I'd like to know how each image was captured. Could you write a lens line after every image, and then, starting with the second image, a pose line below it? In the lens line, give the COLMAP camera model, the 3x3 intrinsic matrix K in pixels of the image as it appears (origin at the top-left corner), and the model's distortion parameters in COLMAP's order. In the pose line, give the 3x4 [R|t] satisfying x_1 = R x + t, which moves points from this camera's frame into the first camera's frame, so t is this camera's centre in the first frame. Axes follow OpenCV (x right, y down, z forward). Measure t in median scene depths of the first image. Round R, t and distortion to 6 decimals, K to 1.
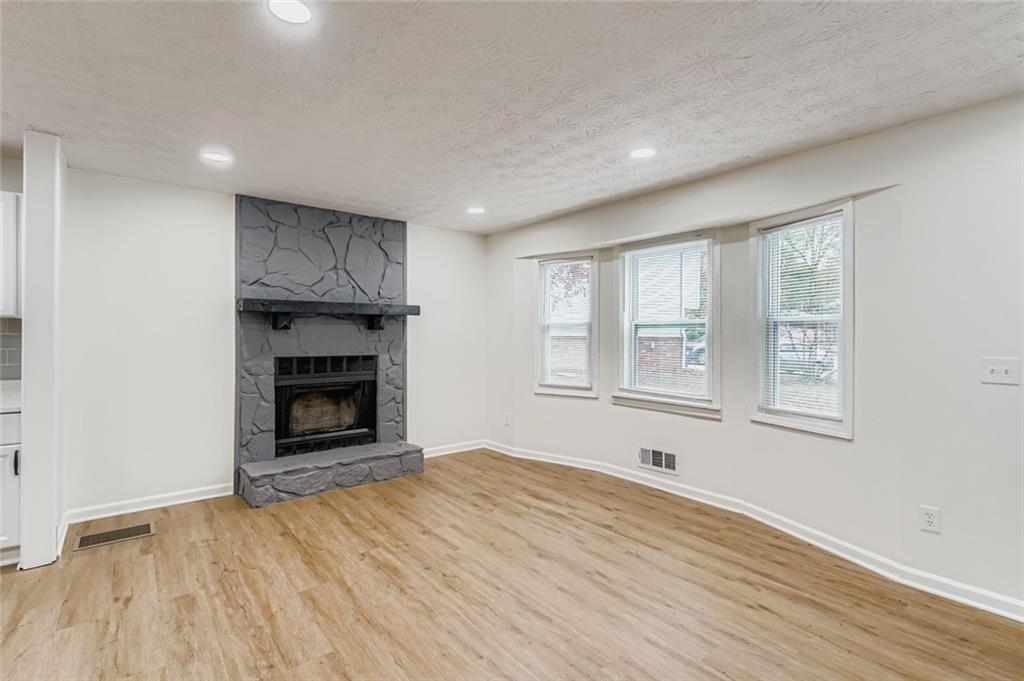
lens RADIAL K [[471.6, 0, 516.7], [0, 471.6, 336.3], [0, 0, 1]] dist [0.003902, -0.000433]
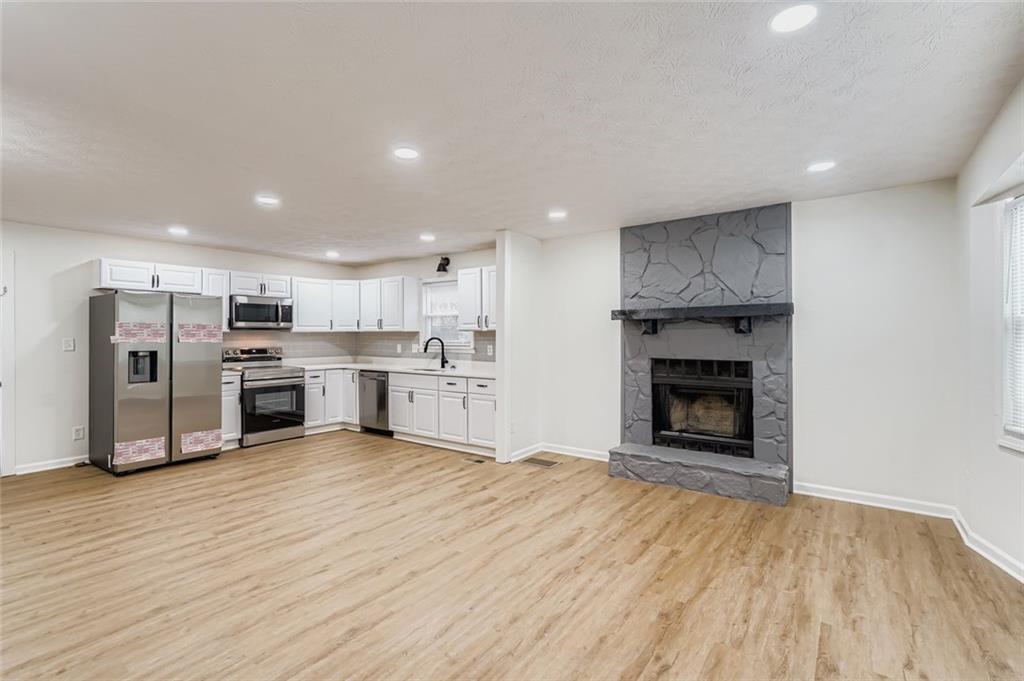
lens RADIAL K [[471.6, 0, 514.8], [0, 471.6, 338.3], [0, 0, 1]] dist [0.003902, -0.000433]
pose [[0.252183, -0.001887, -0.967678, 0.551968], [-0.002300, 0.999994, -0.002550, -0.000573], [0.967677, 0.002869, 0.252177, 0.399648]]
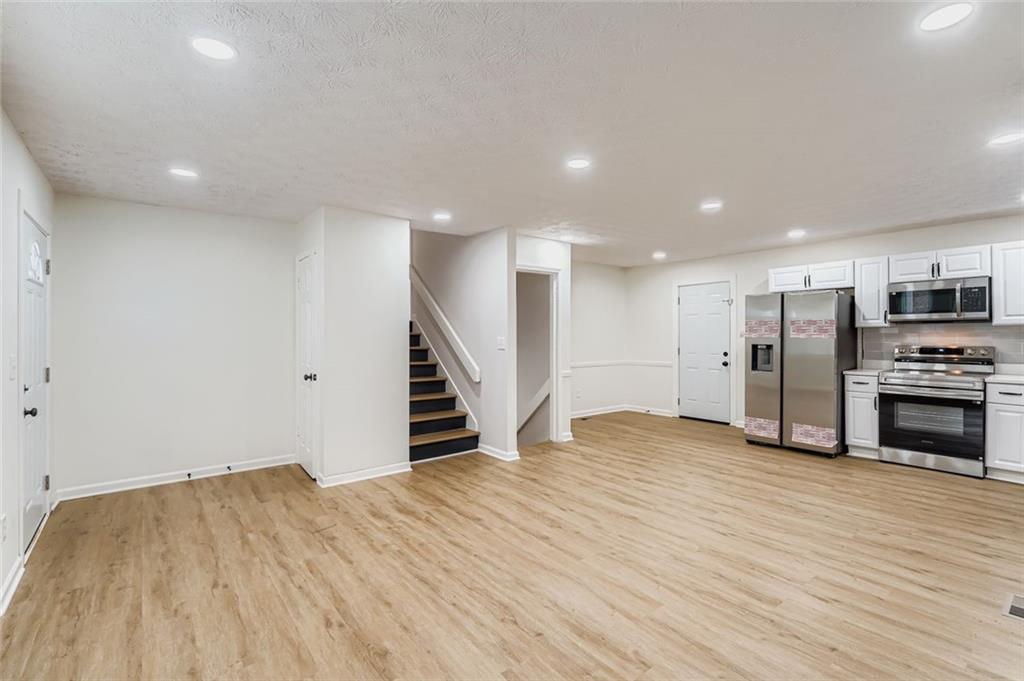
lens RADIAL K [[471.6, 0, 509.9], [0, 471.6, 335.7], [0, 0, 1]] dist [0.003902, -0.000433]
pose [[-0.999492, -0.001259, 0.031857, -0.113118], [-0.000959, 0.999955, 0.009429, -0.008188], [-0.031867, 0.009393, -0.999448, 1.221561]]
